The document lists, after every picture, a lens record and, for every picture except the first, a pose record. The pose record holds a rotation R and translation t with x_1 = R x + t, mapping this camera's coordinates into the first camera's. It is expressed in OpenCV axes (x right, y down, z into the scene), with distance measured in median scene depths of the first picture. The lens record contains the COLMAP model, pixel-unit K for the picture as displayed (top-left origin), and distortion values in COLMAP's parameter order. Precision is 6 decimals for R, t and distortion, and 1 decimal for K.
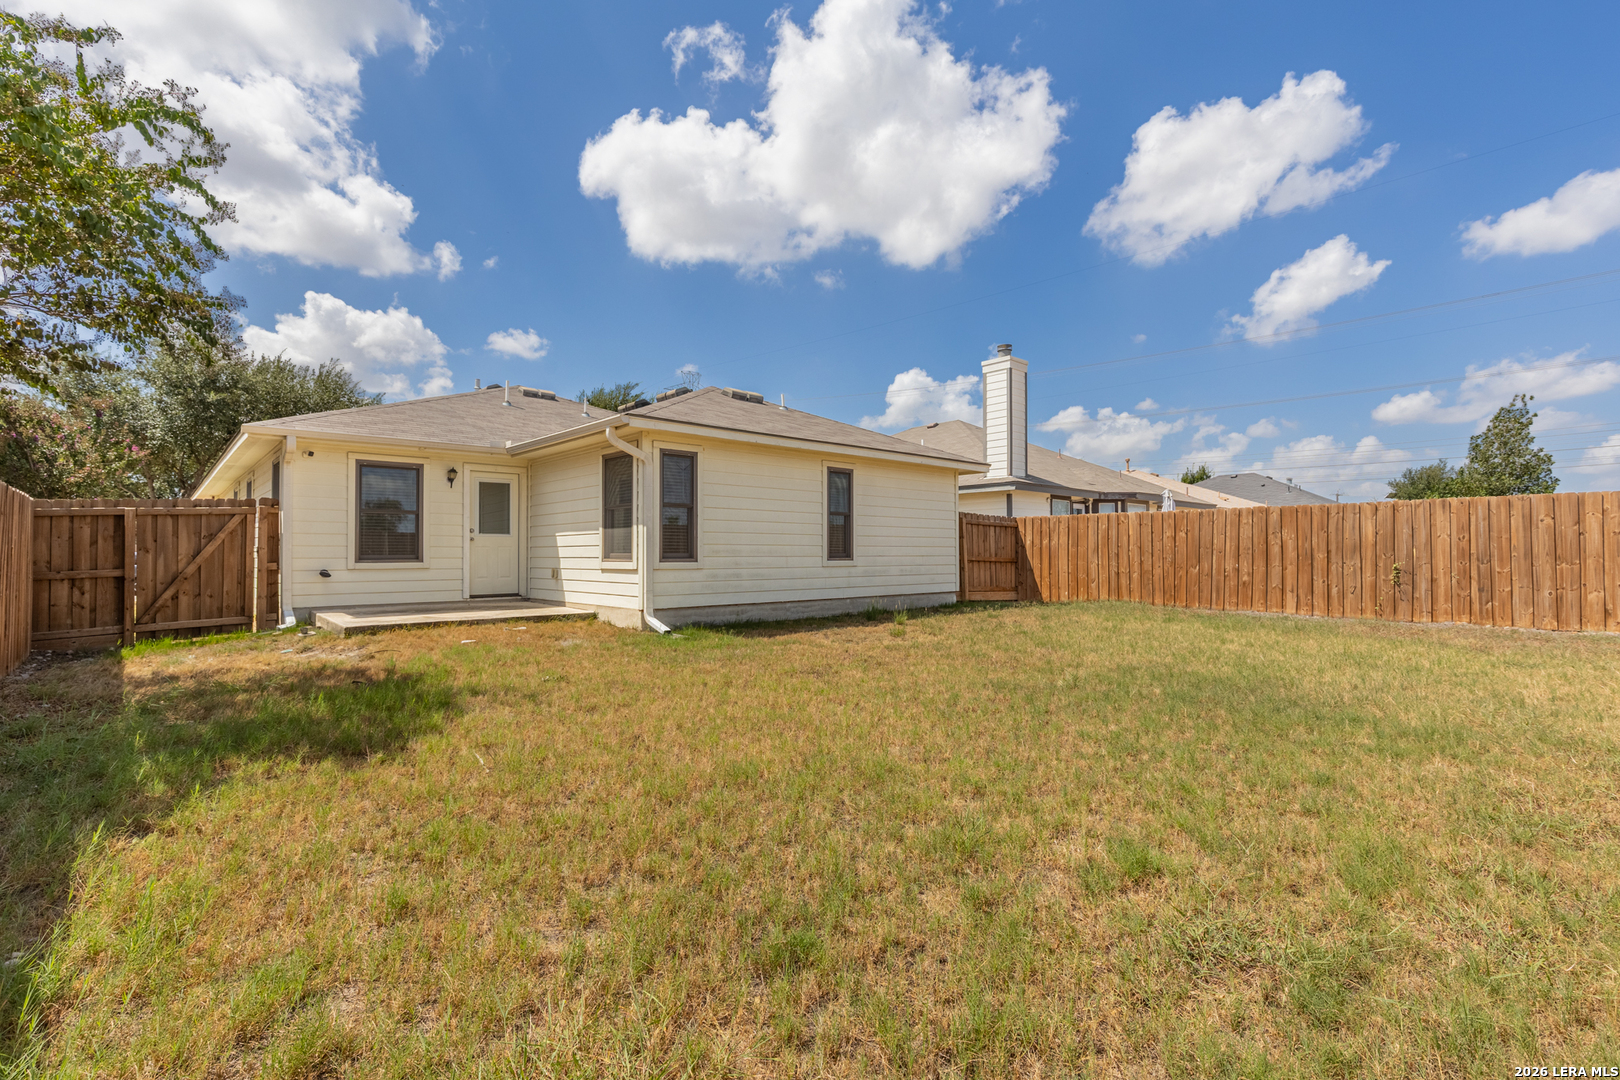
lens RADIAL K [[727.7, 0, 814.2], [0, 727.7, 538.4], [0, 0, 1]] dist [0.004346, 0.000508]
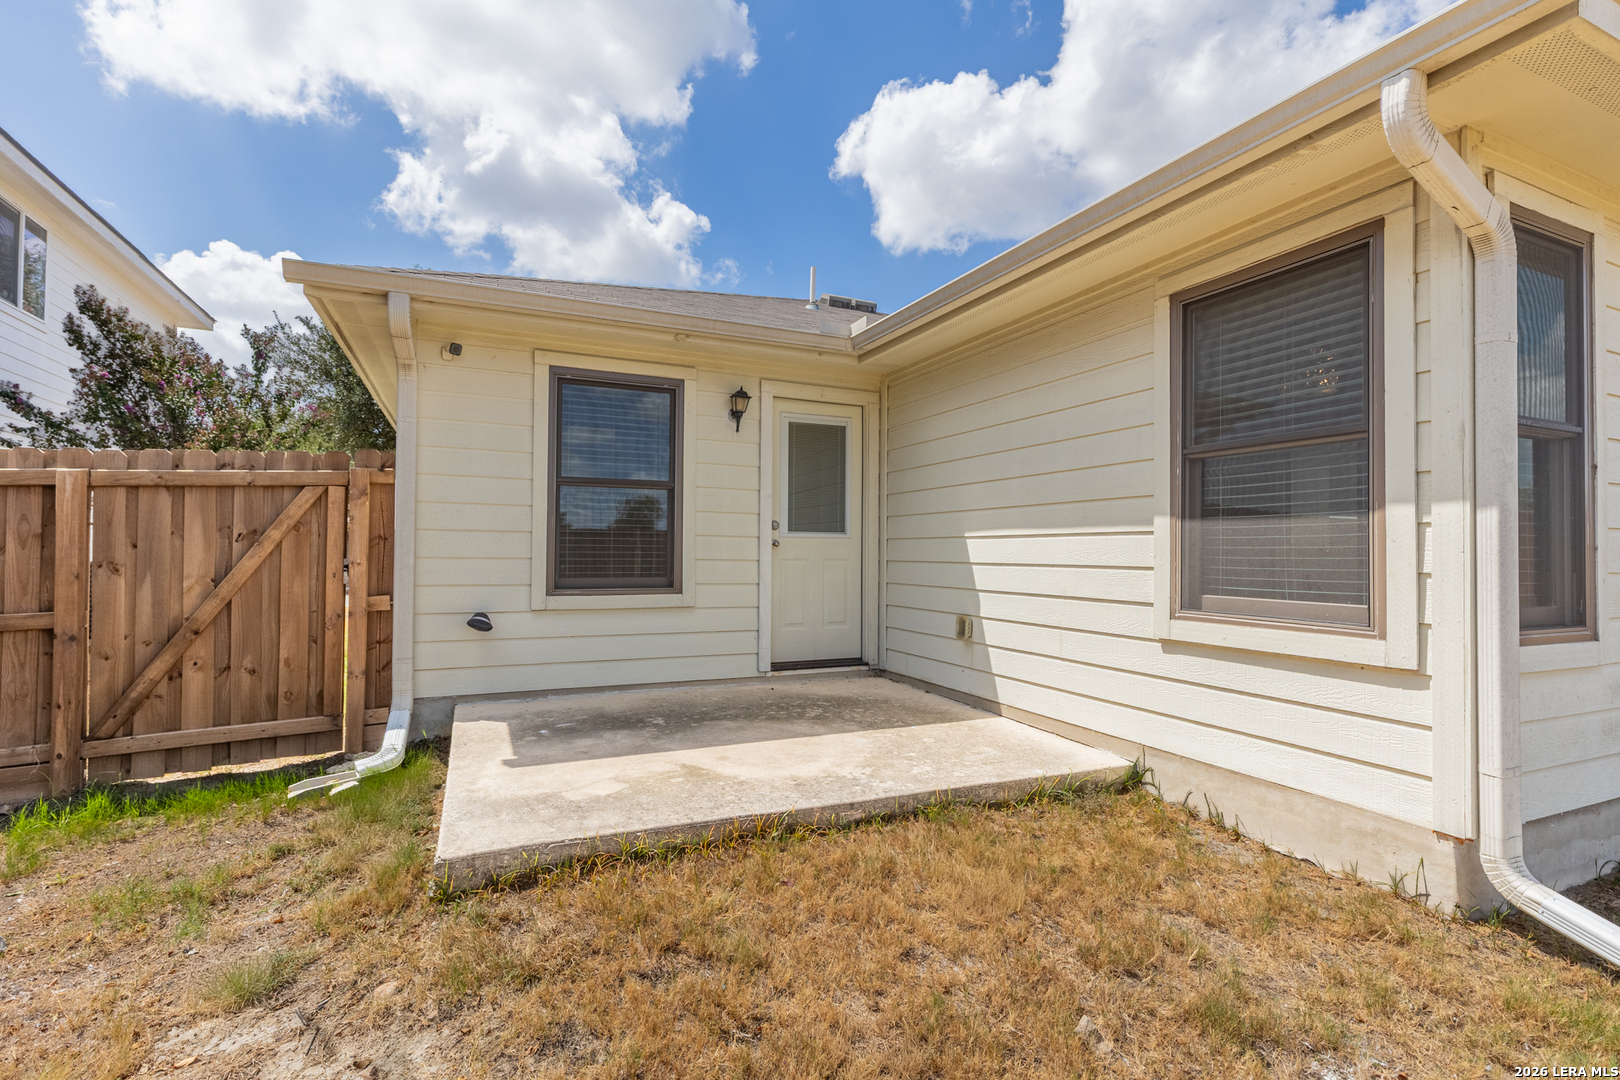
lens RADIAL K [[727.7, 0, 814.2], [0, 727.7, 538.4], [0, 0, 1]] dist [0.004346, 0.000508]
pose [[0.951713, 0.005939, -0.306931, -0.349571], [-0.005856, 0.999982, 0.001190, -0.003497], [0.306933, 0.000665, 0.951731, 0.649772]]
